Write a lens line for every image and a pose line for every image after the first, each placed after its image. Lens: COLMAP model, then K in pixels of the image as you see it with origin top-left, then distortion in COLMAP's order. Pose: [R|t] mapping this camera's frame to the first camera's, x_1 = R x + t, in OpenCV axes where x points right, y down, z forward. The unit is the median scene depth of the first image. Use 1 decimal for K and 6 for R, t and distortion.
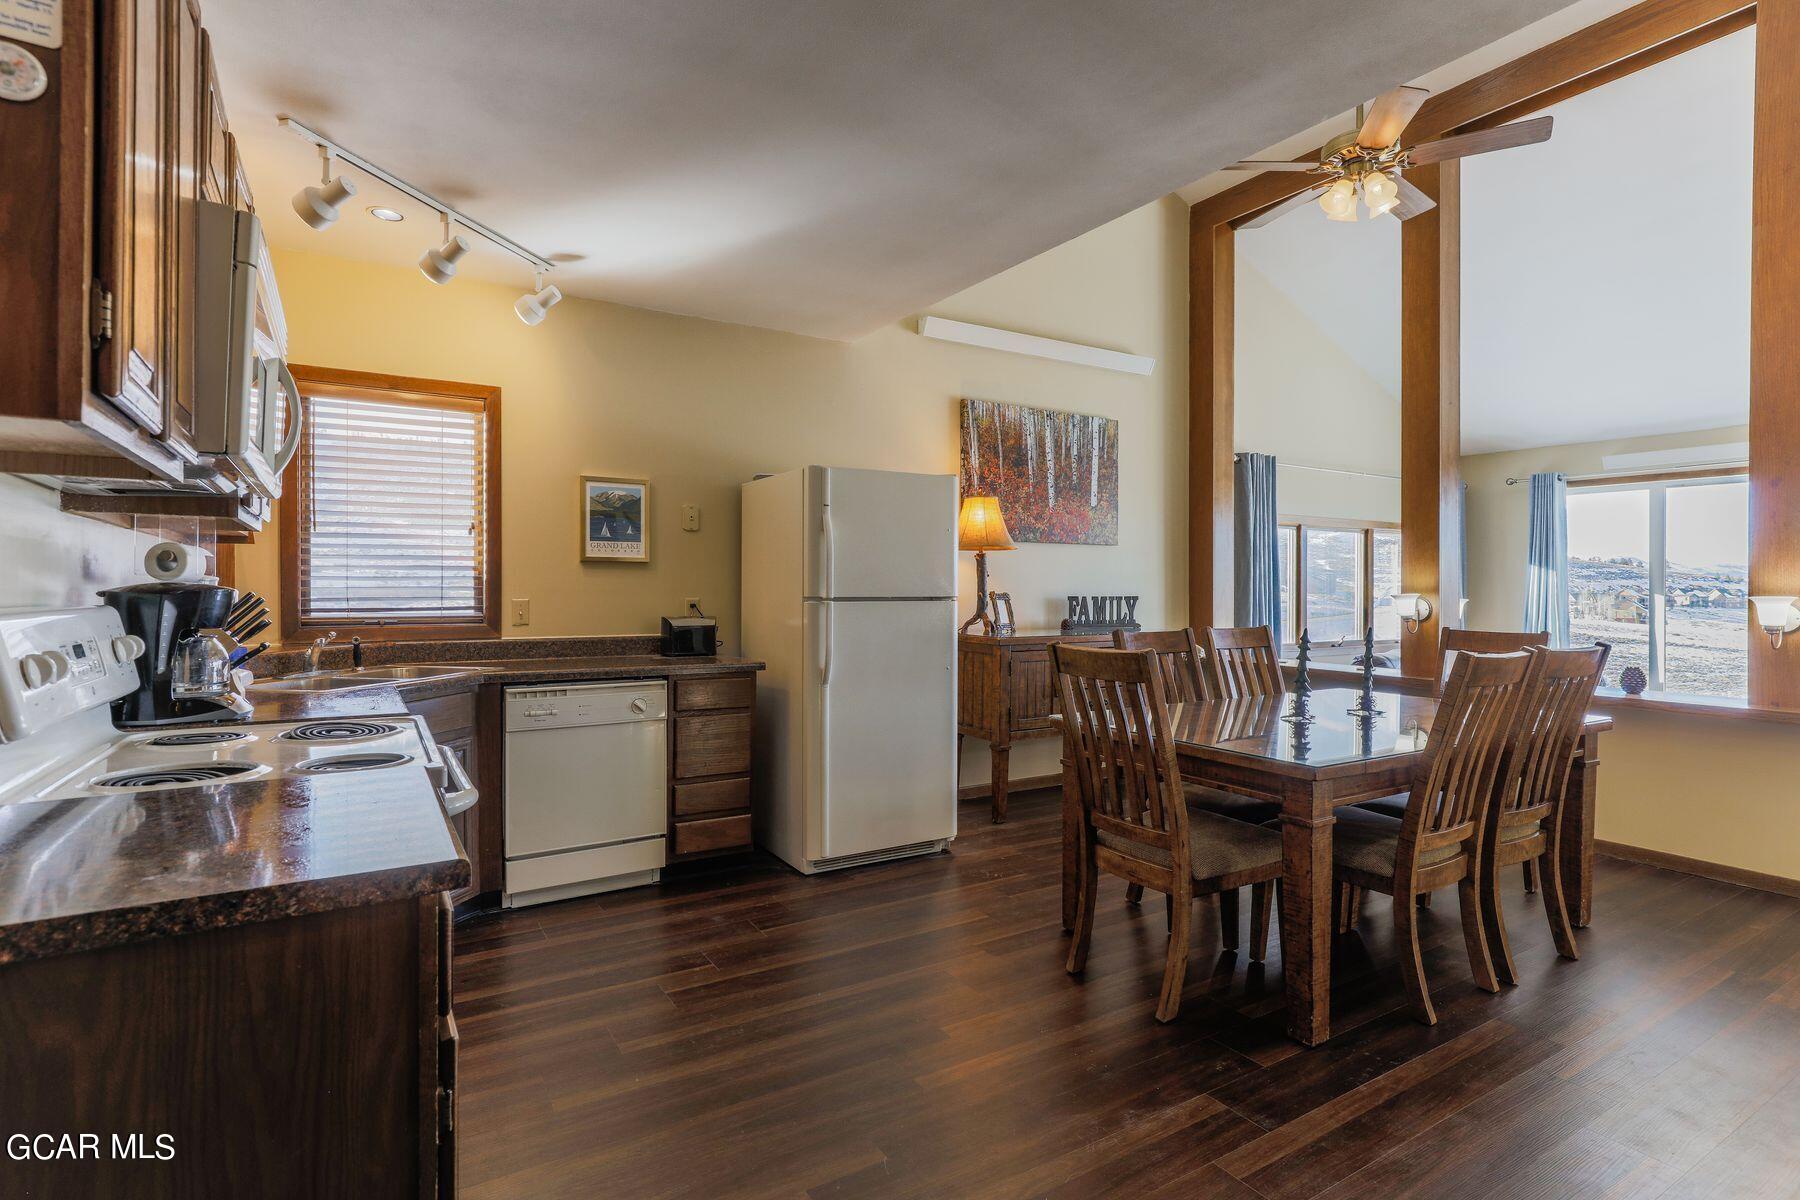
lens RADIAL K [[897.1, 0, 934.2], [0, 897.1, 588.3], [0, 0, 1]] dist [-0.005155, 0.000579]
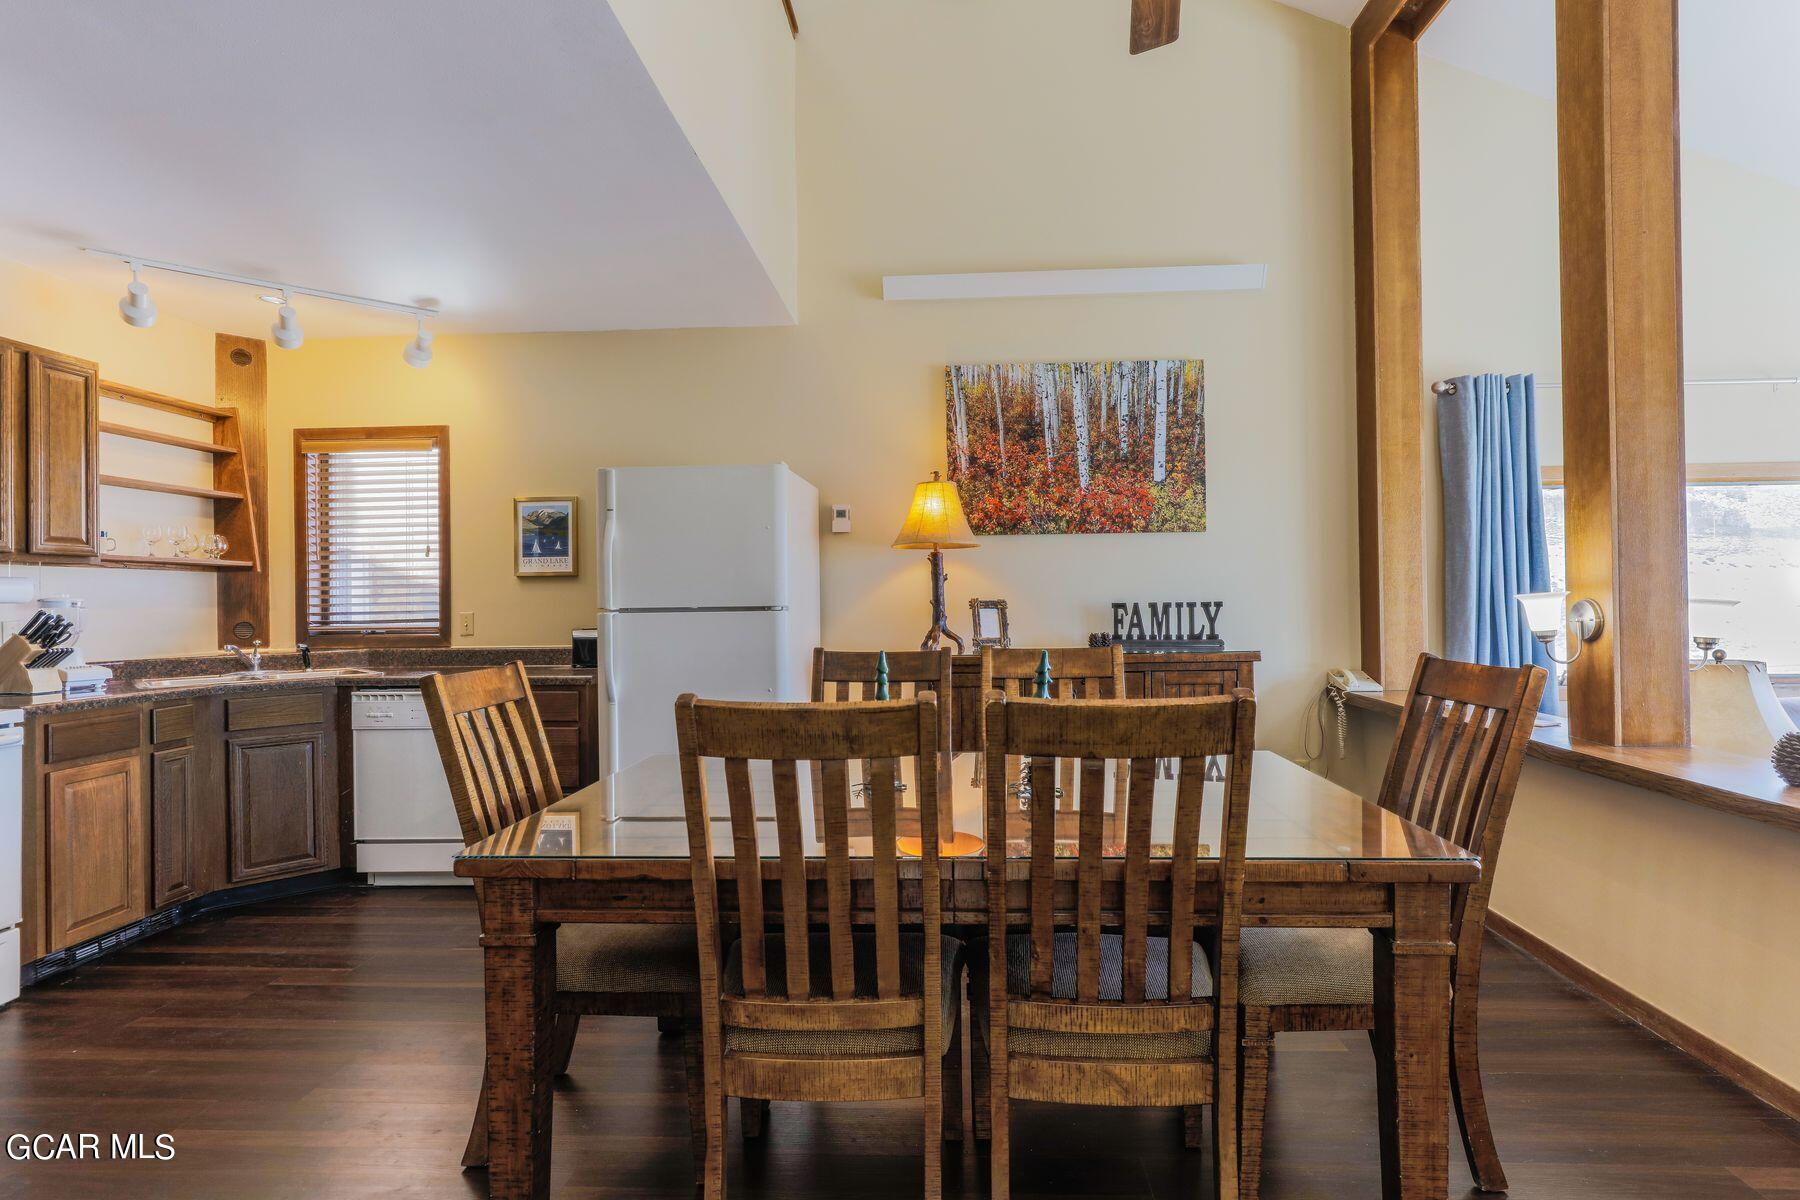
lens RADIAL K [[953.2, 0, 937.6], [0, 953.2, 589.0], [0, 0, 1]] dist [-0.001643, 0.002428]
pose [[0.816262, -0.023005, -0.577223, 0.500336], [0.015214, 0.999716, -0.018329, 0.009886], [0.577481, 0.006180, 0.816381, 0.263255]]
